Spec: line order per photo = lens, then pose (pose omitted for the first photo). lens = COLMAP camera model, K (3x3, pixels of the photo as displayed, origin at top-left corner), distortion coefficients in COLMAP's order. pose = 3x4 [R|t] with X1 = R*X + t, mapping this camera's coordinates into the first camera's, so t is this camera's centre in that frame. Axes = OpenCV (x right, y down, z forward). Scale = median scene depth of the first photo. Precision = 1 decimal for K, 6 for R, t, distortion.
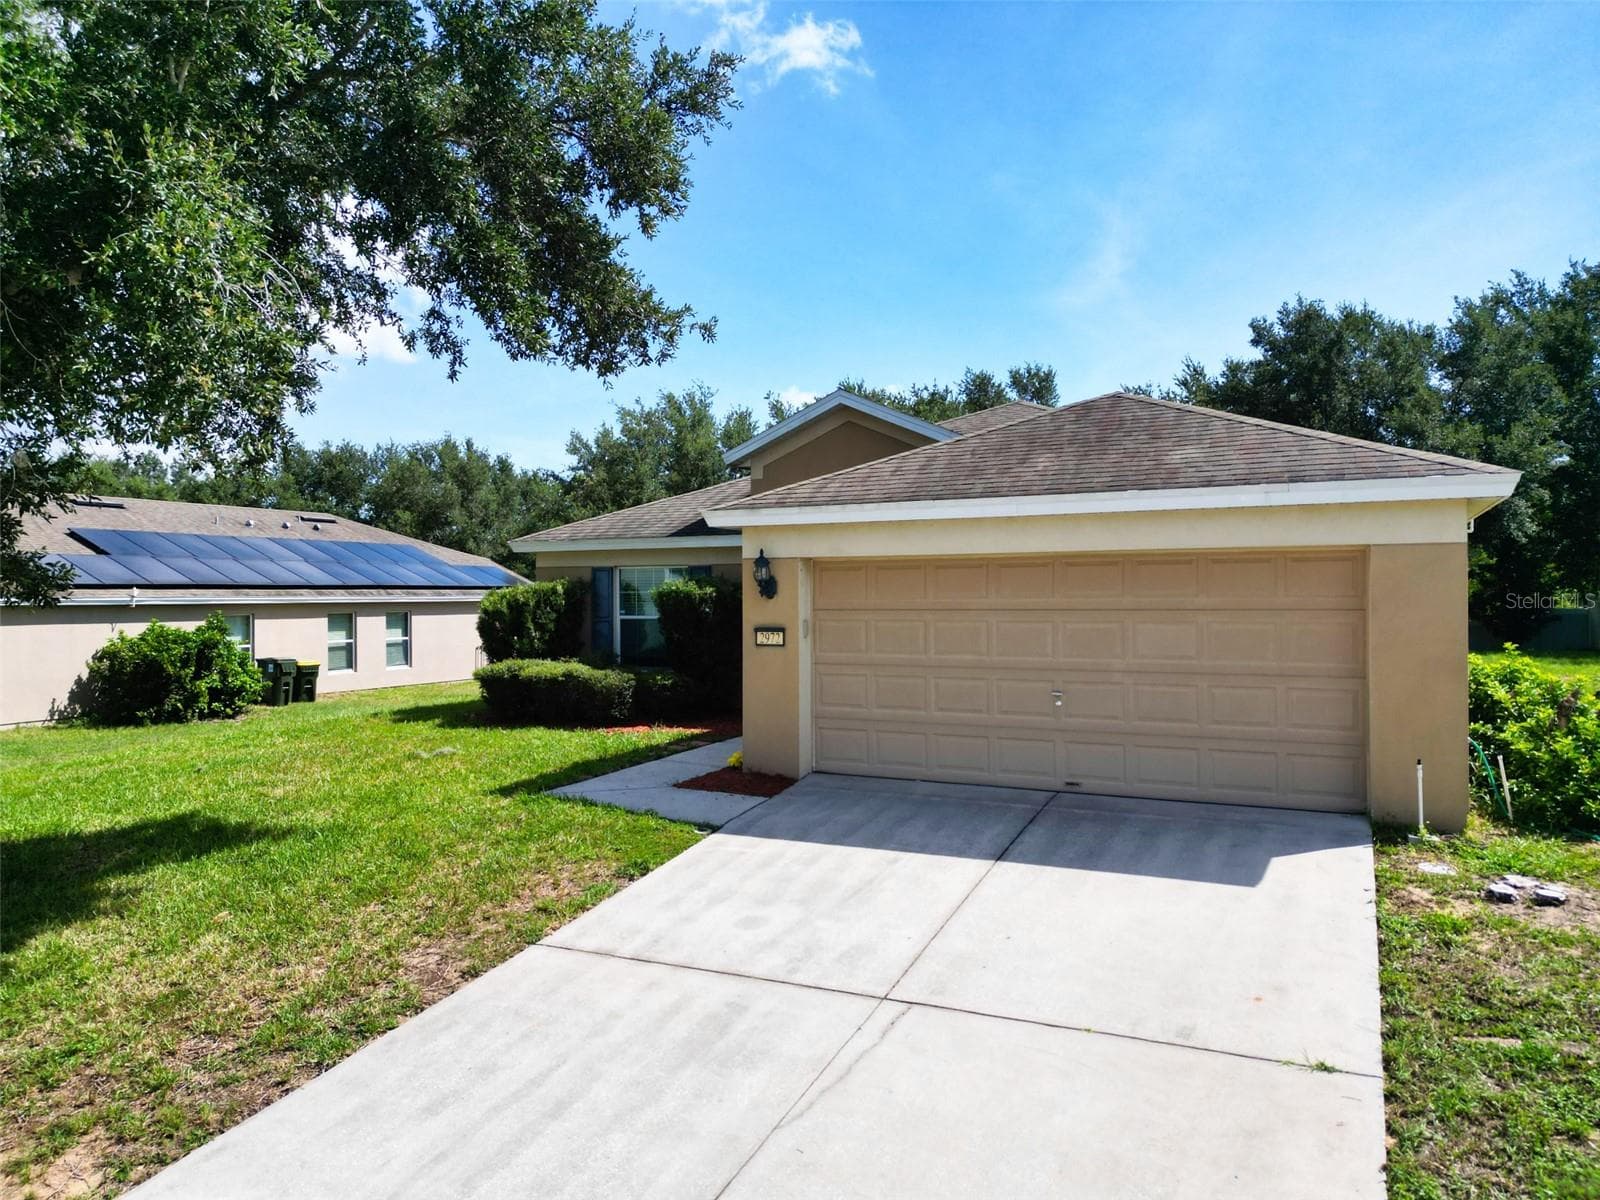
lens RADIAL K [[1109.6, 0, 798.7], [0, 1109.6, 606.6], [0, 0, 1]] dist [0.054399, -0.036694]
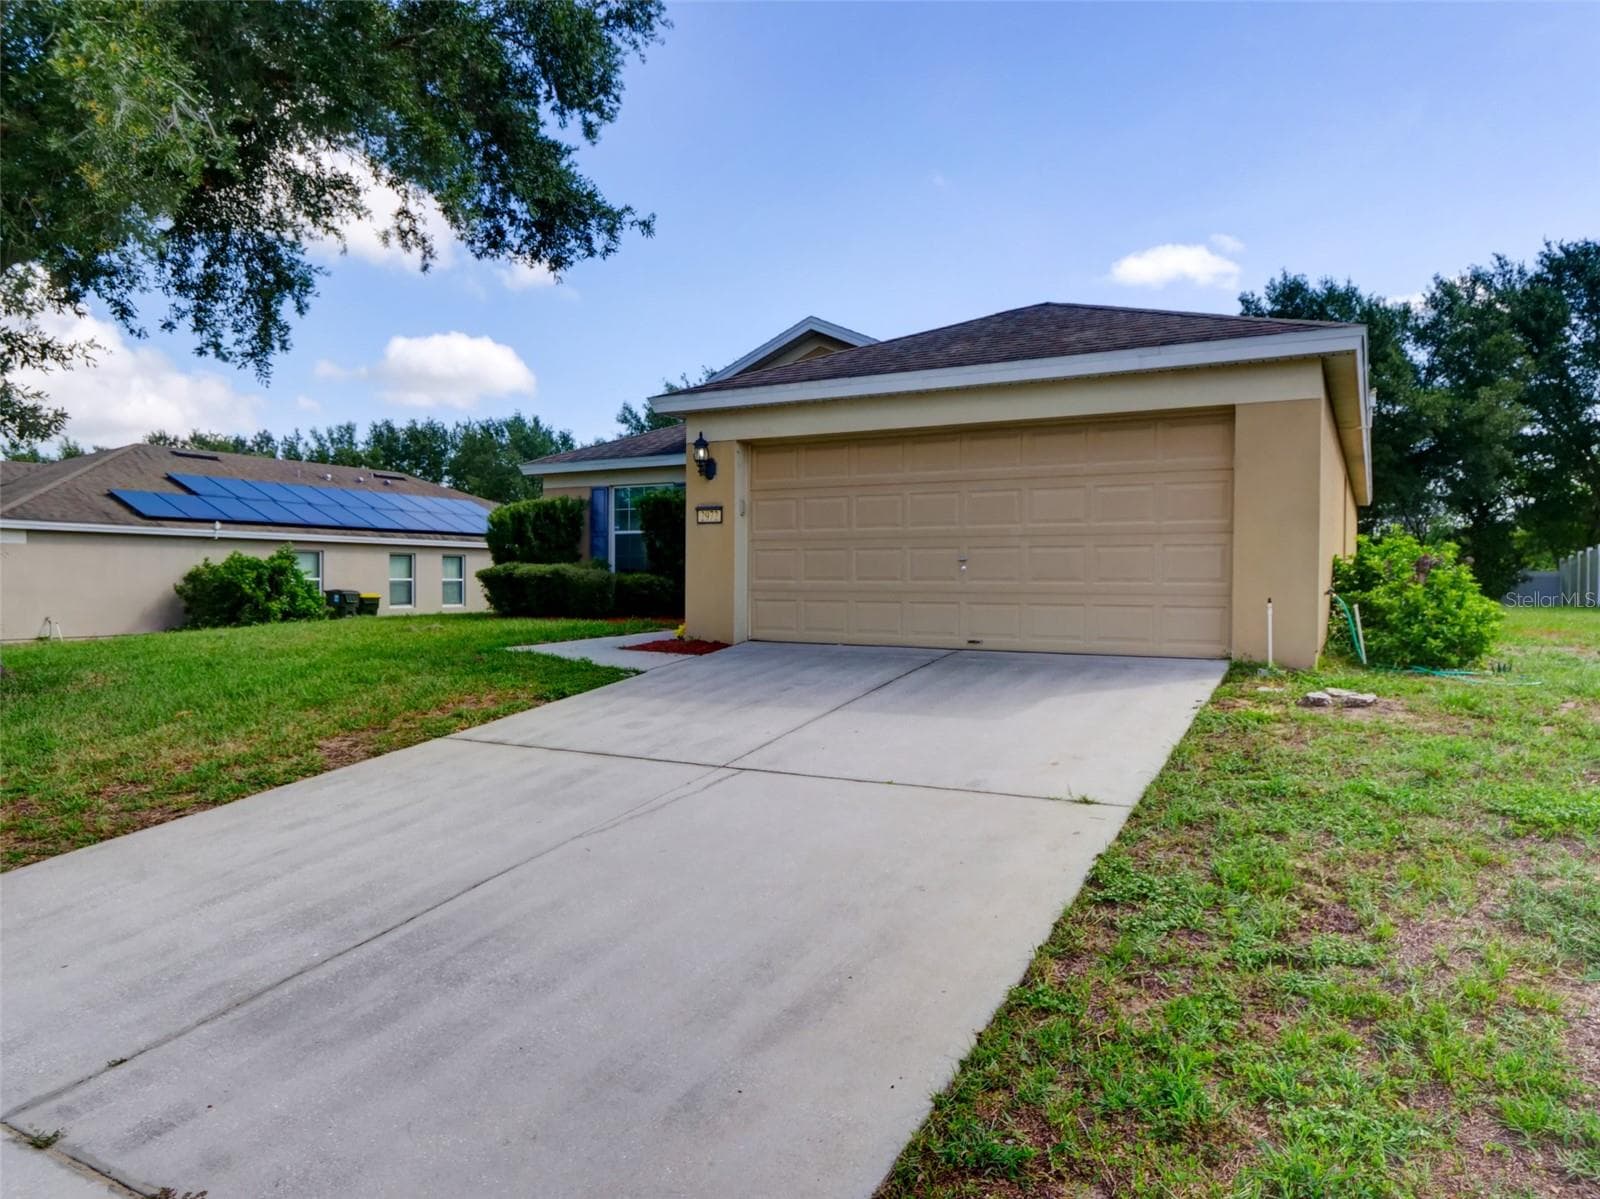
lens RADIAL K [[1022.5, 0, 799.6], [0, 1022.5, 588.0], [0, 0, 1]] dist [-0.003783, 0.009572]
pose [[0.998556, 0.011060, -0.052571, 0.125090], [-0.011144, 0.999937, -0.001302, 0.107618], [0.052553, 0.001886, 0.998616, -0.000899]]
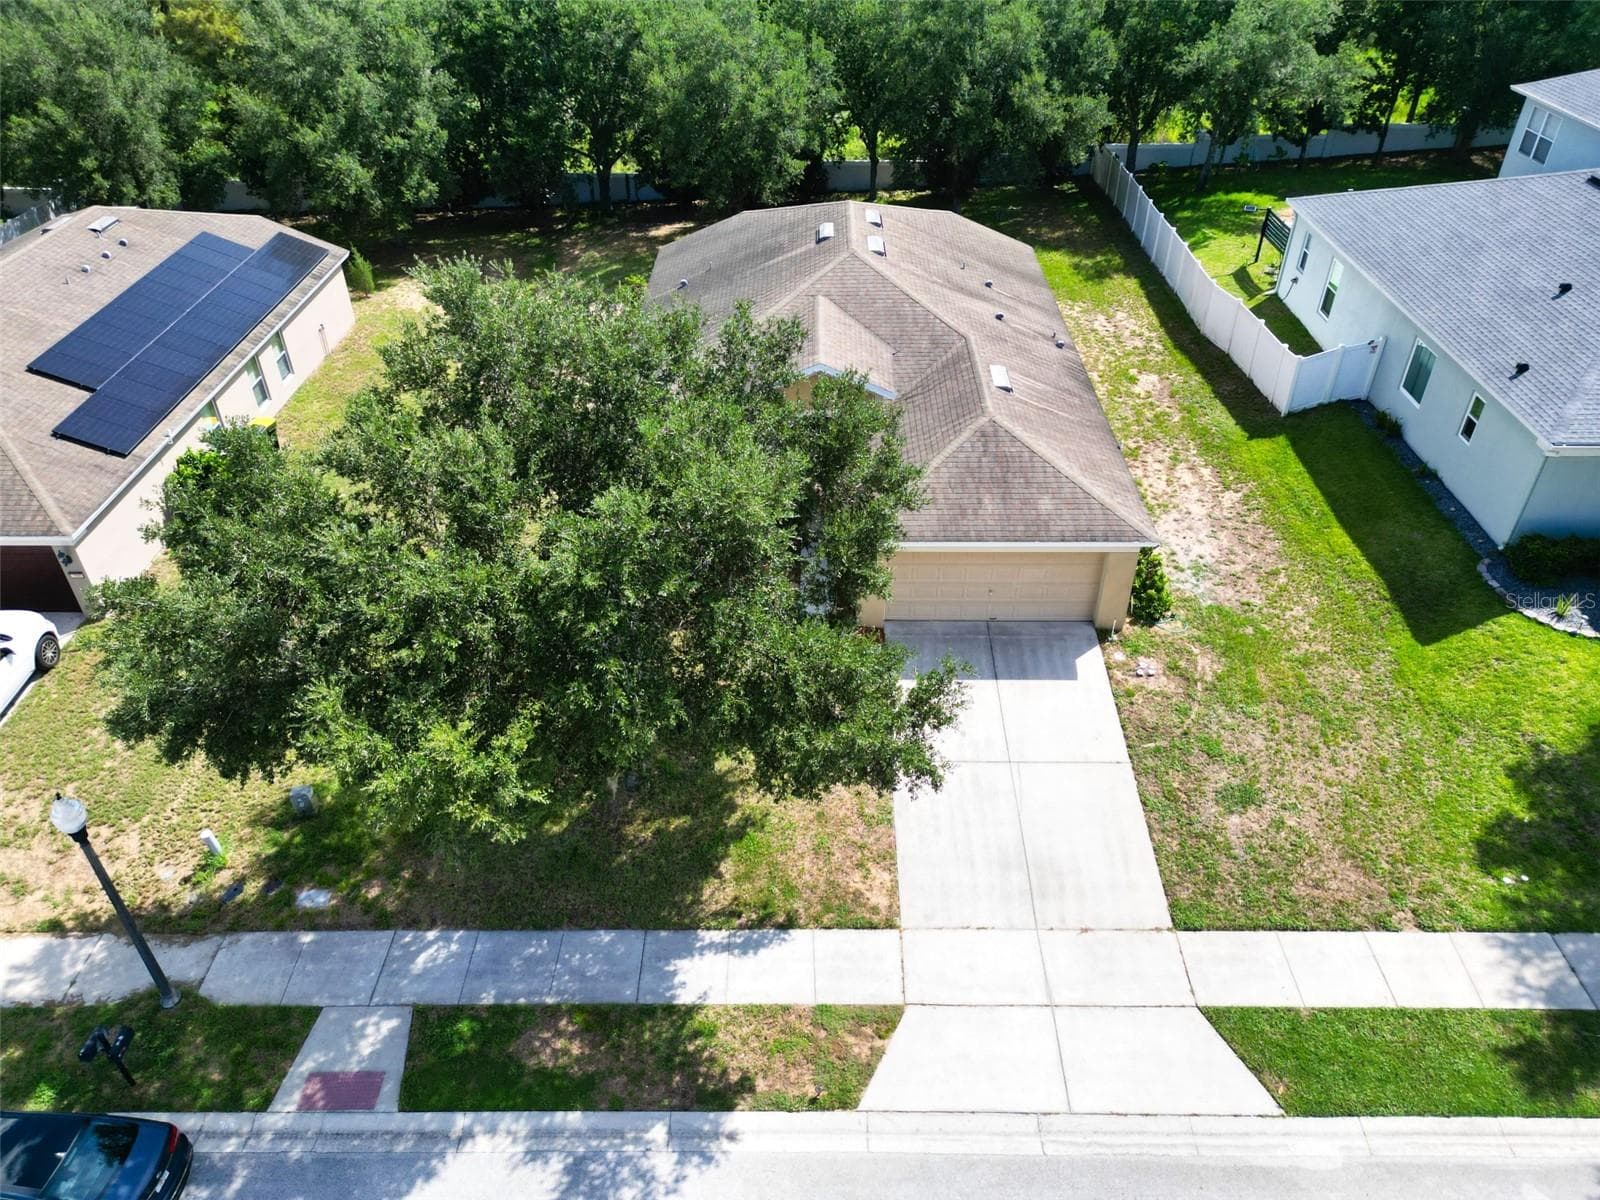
lens RADIAL K [[1109.6, 0, 788.8], [0, 1109.6, 603.8], [0, 0, 1]] dist [0.054399, -0.036694]
pose [[0.905893, -0.249962, 0.341871, -1.053908], [0.002603, 0.810513, 0.585715, -1.372197], [-0.423498, -0.529705, 0.734889, -0.687460]]
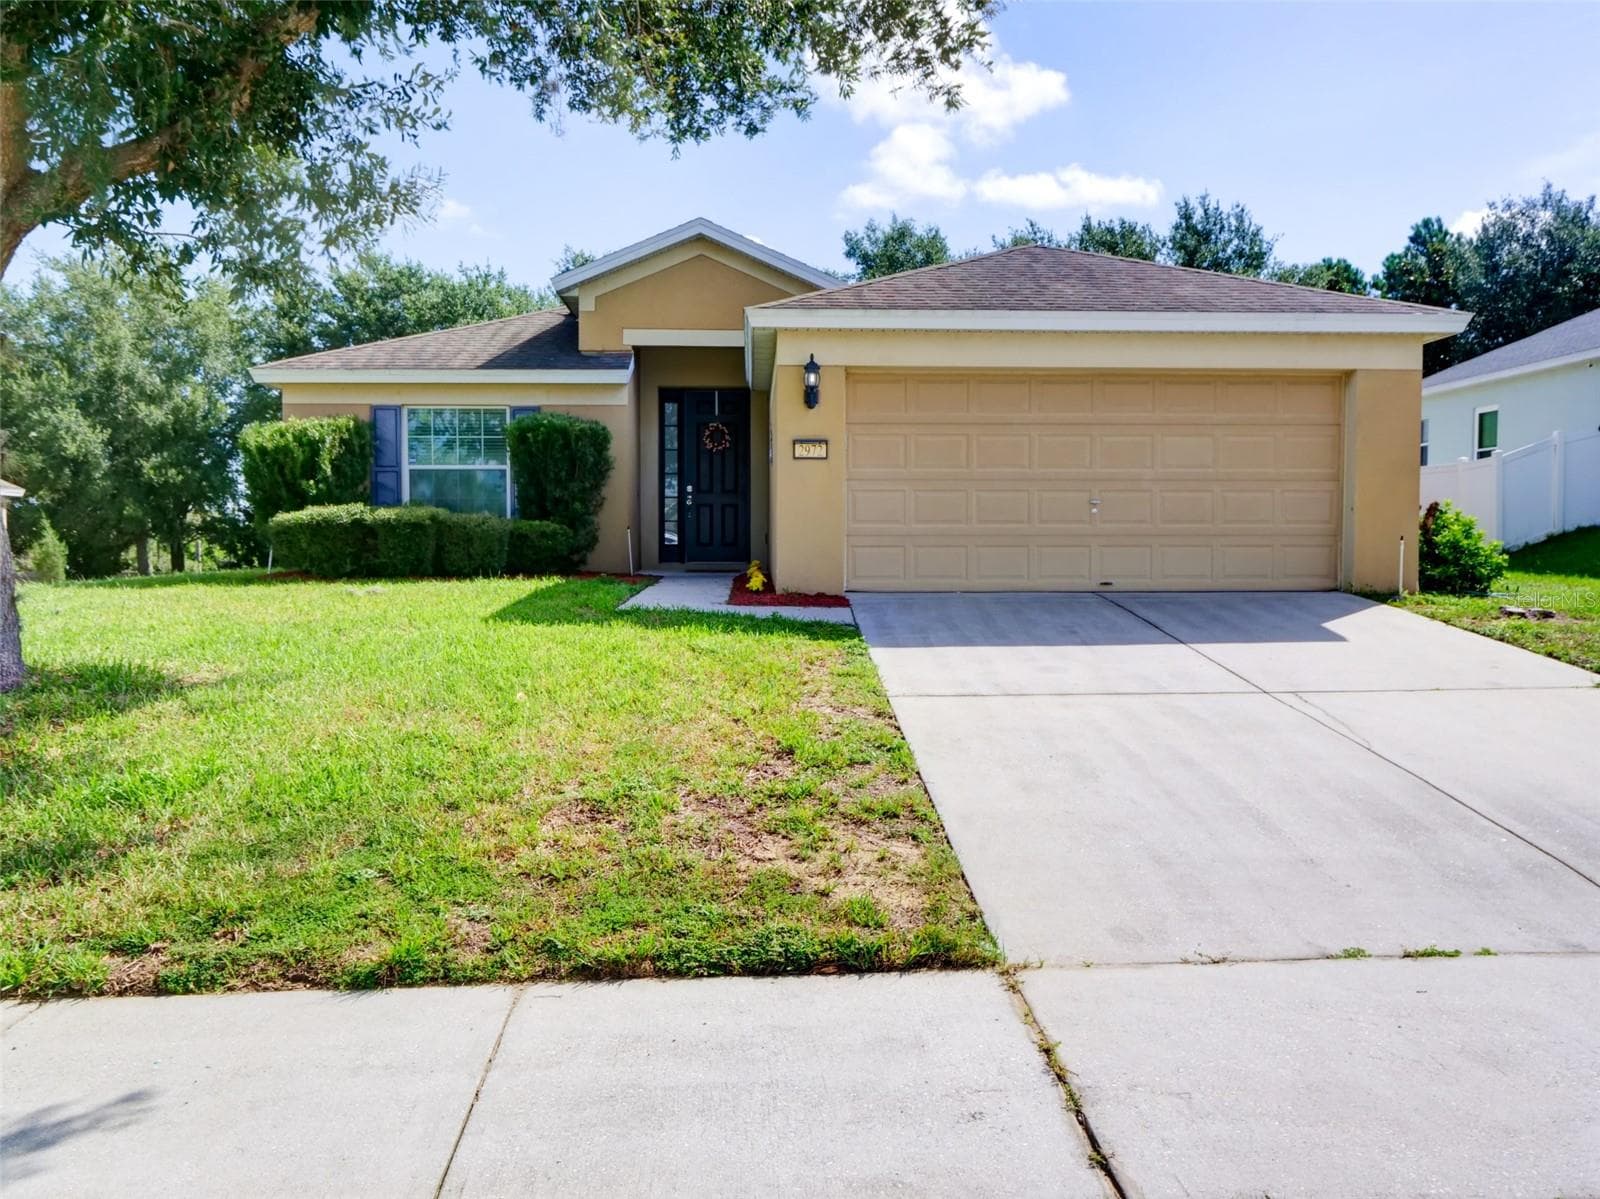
lens RADIAL K [[1252.4, 0, 801.8], [0, 1252.4, 591.2], [0, 0, 1]] dist [0.002869, -0.006257]
pose [[0.880277, -0.012902, 0.474286, -0.588696], [-0.000057, 0.999627, 0.027298, 0.129557], [-0.474461, -0.024057, 0.879948, 0.056654]]
